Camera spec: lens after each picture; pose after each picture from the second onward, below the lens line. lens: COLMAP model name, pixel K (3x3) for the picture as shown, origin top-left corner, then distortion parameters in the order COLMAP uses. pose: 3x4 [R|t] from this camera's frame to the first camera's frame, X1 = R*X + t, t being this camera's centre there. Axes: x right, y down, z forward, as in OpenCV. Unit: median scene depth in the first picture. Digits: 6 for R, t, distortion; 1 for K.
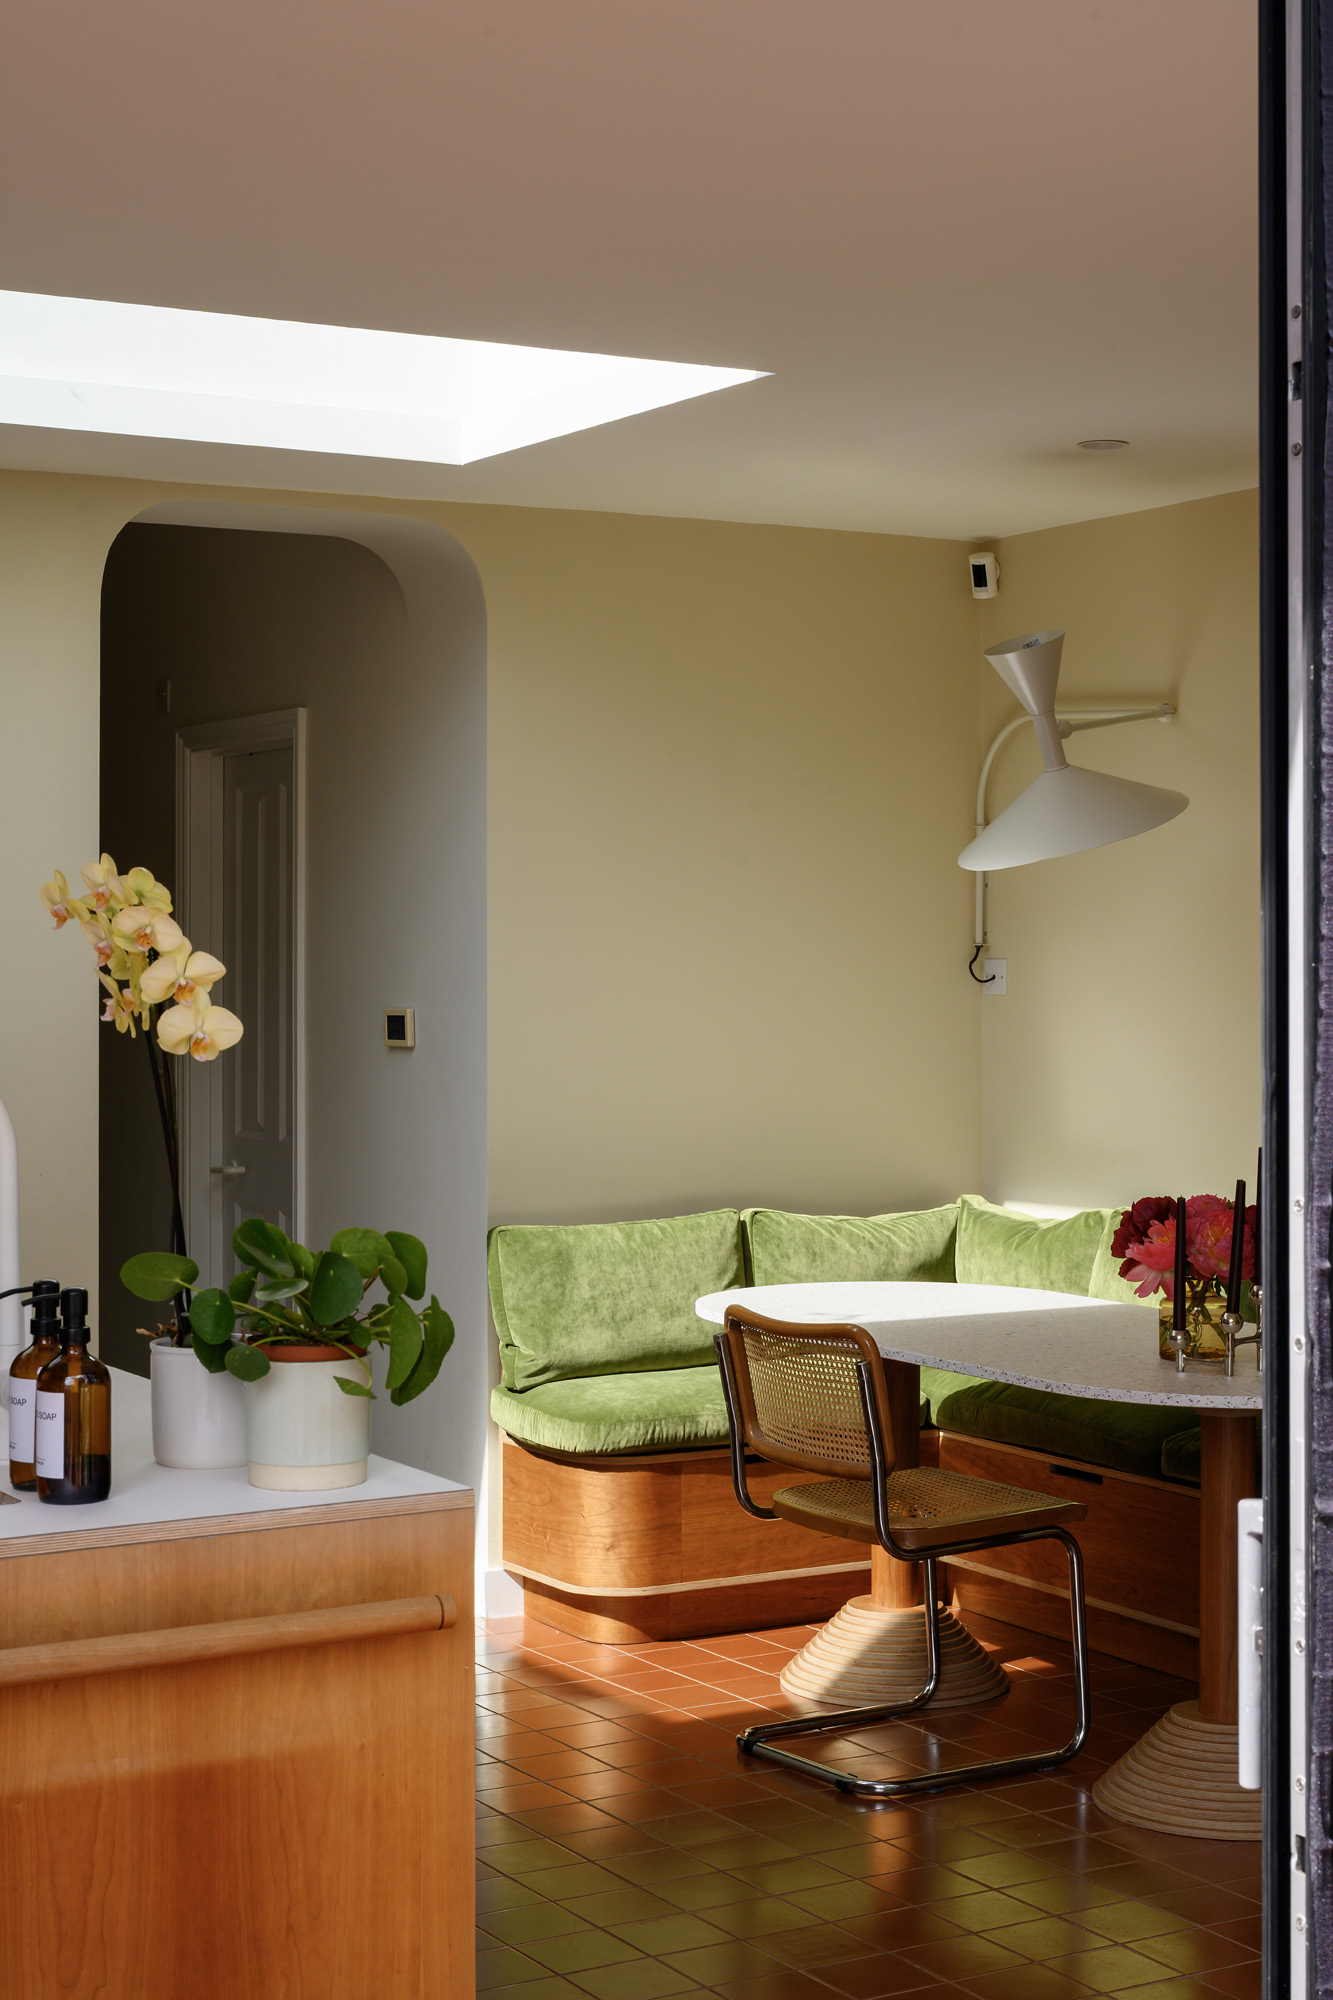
lens RADIAL K [[3102.7, 0, 666.9], [0, 3102.7, 943.7], [0, 0, 1]] dist [-0.009619, 0.012451]
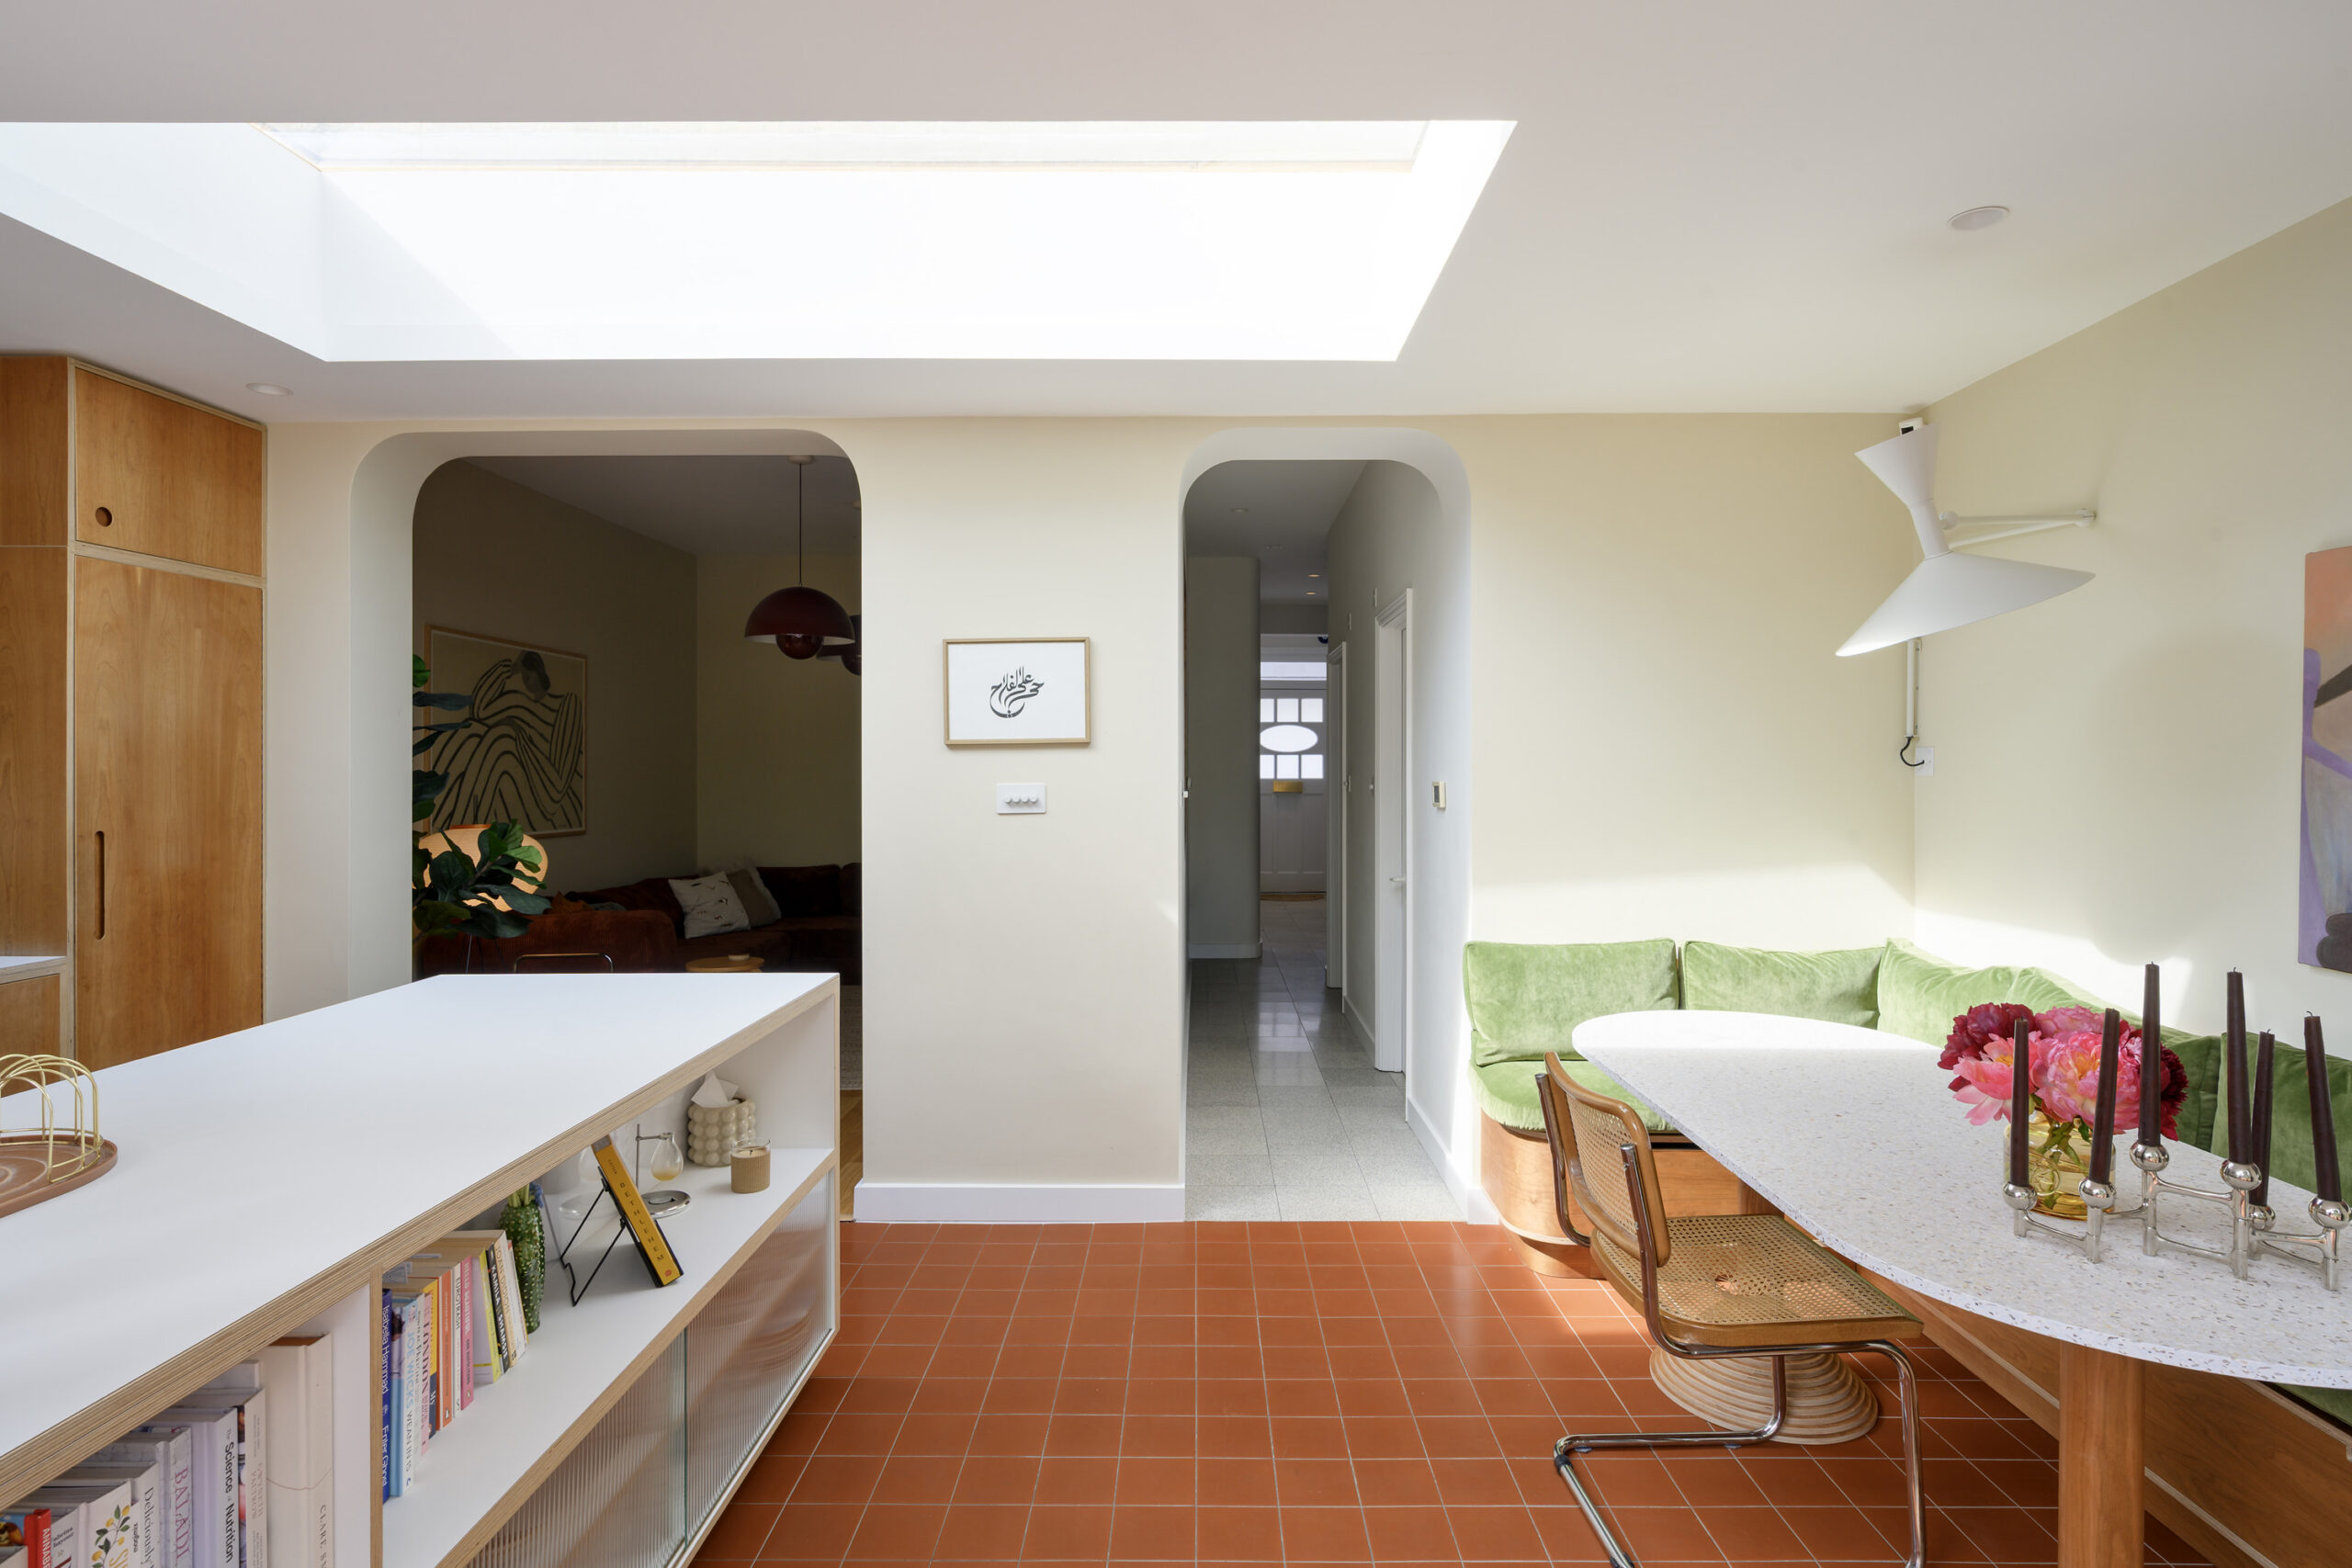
lens RADIAL K [[1191.5, 0, 1199.3], [0, 1191.5, 761.9], [0, 0, 1]] dist [0.001600, -0.000138]
pose [[0.861223, 0.002981, -0.508219, 0.108900], [-0.003455, 0.999994, 0.000012, 0.013025], [0.508216, 0.001745, 0.861228, 0.491333]]
